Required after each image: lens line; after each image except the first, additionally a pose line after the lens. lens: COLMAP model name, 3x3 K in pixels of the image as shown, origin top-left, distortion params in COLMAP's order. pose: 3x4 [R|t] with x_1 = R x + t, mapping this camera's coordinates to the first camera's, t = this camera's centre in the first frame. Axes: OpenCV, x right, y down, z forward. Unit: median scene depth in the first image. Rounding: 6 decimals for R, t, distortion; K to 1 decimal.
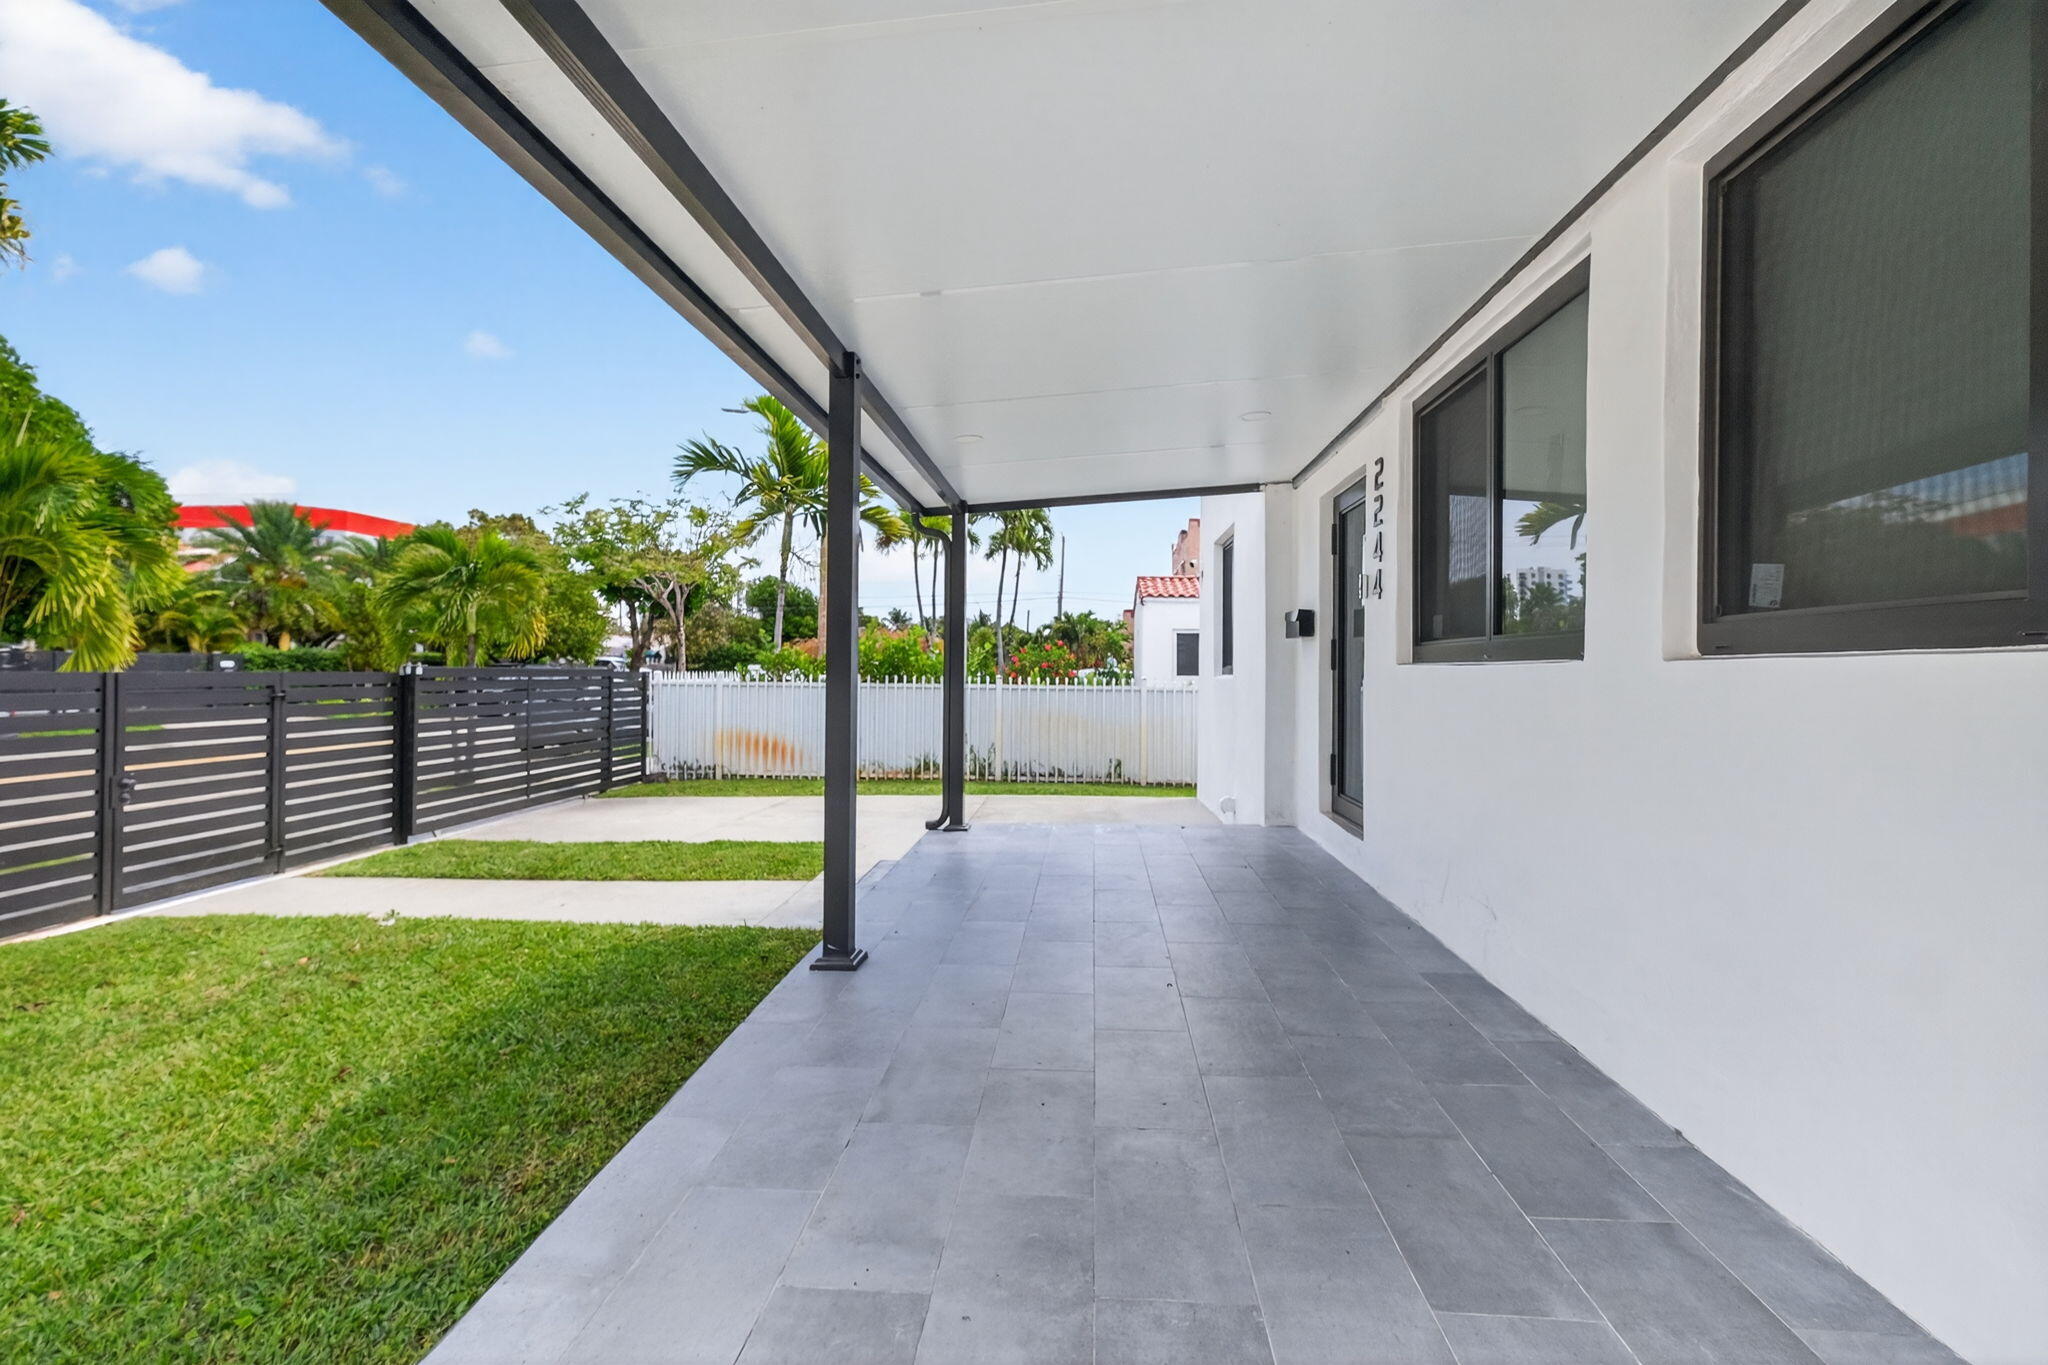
lens RADIAL K [[897.0, 0, 1029.6], [0, 897.0, 657.4], [0, 0, 1]] dist [-0.001324, -0.000792]
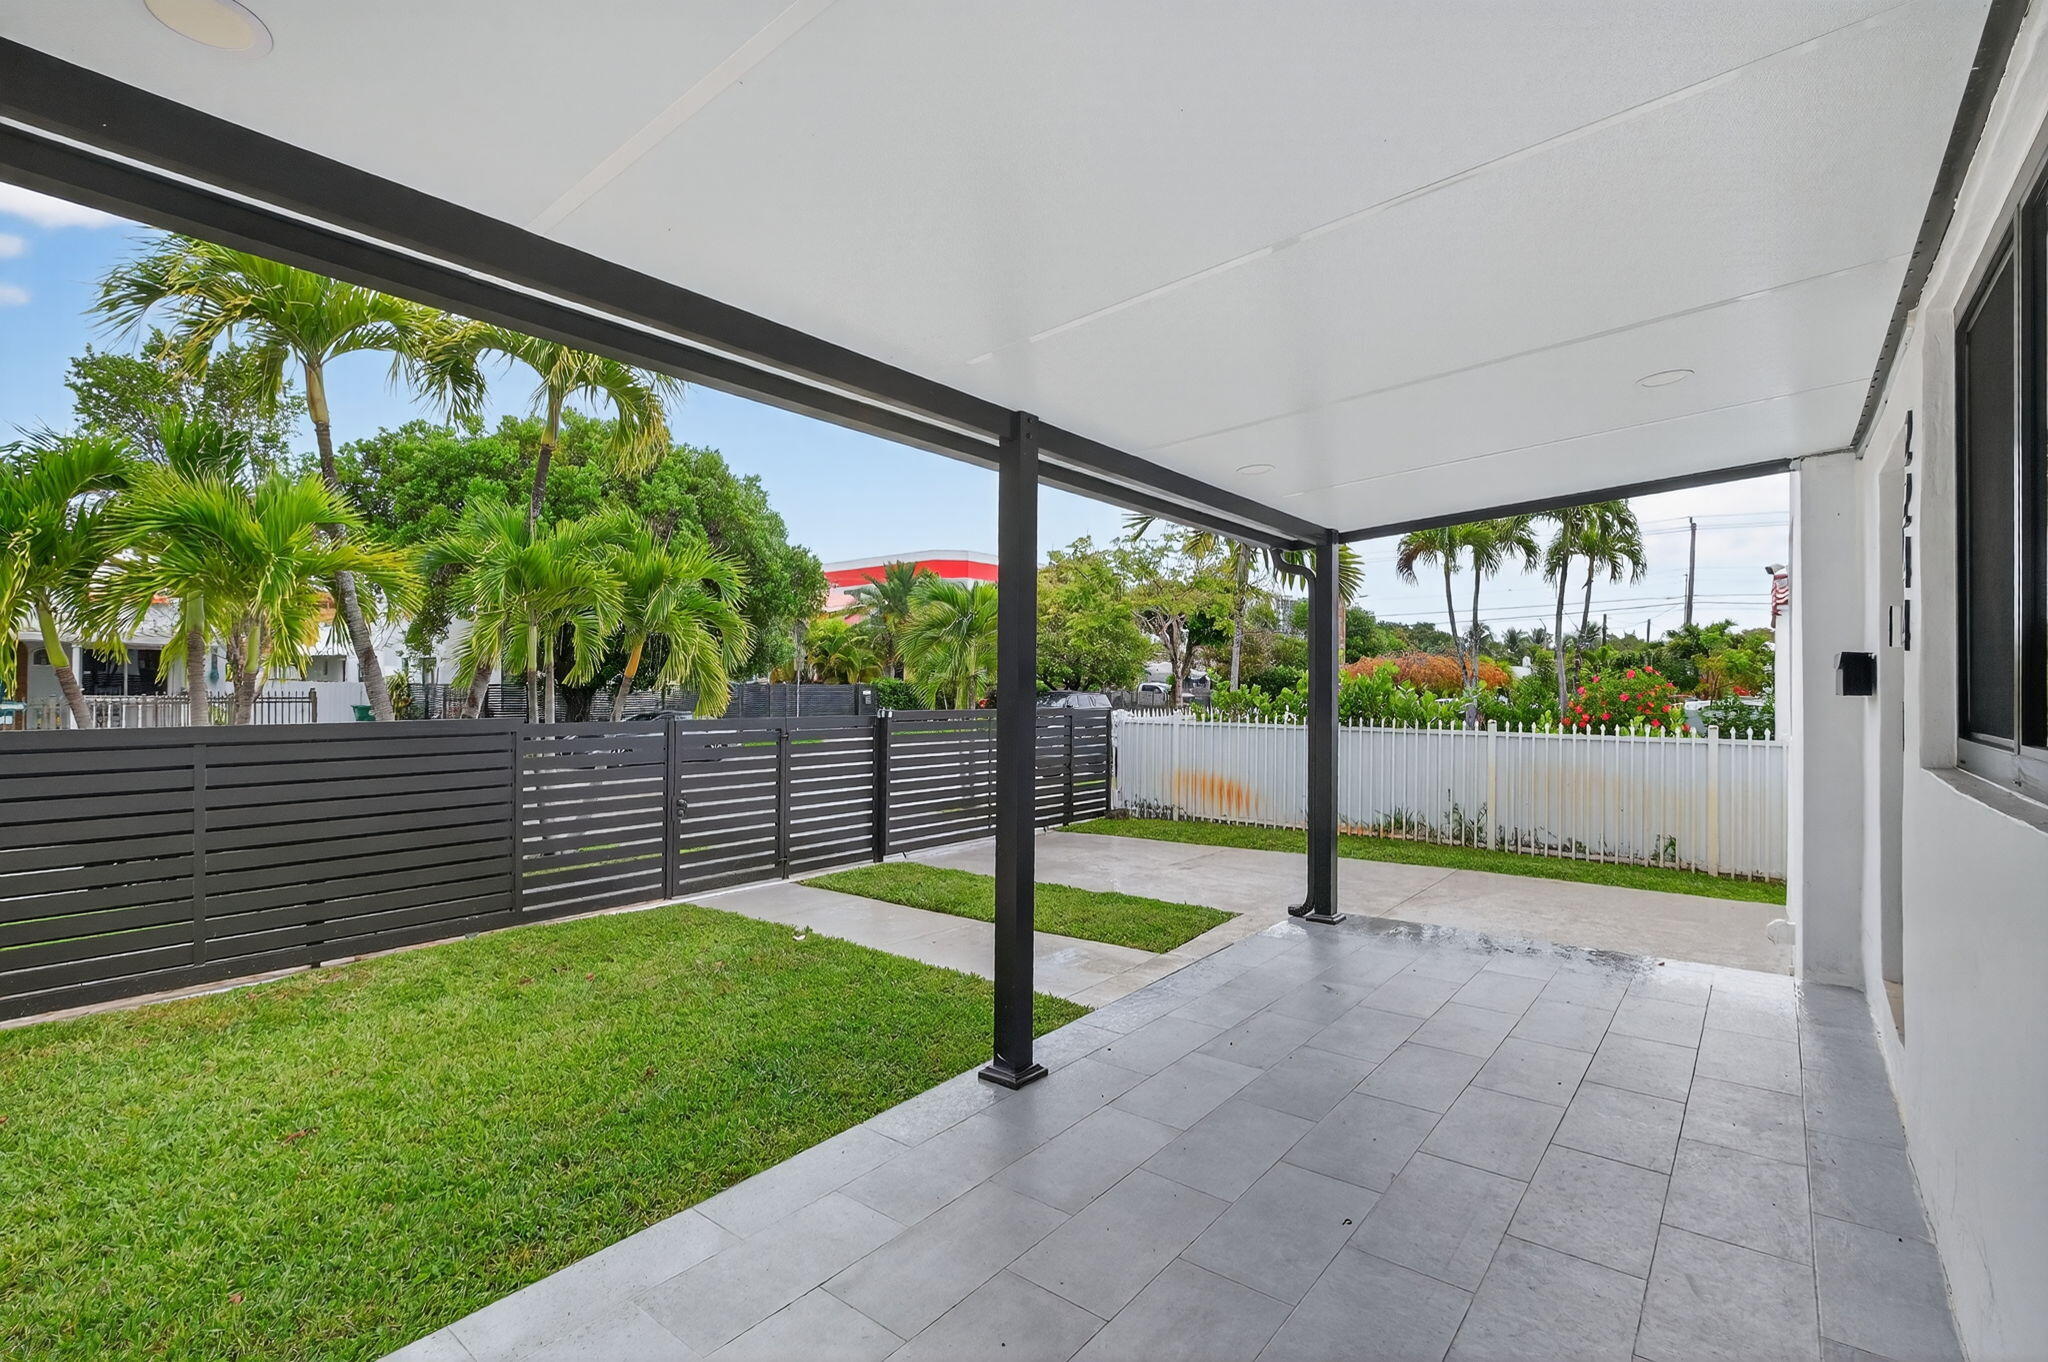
lens RADIAL K [[932.0, 0, 1024.0], [0, 932.0, 681.0], [0, 0, 1]] dist [0.001643, 0.000149]
pose [[0.821881, -0.004320, -0.569642, 0.102323], [0.006032, 0.999981, 0.001119, -0.019499], [0.569627, -0.004356, 0.821892, 0.065776]]
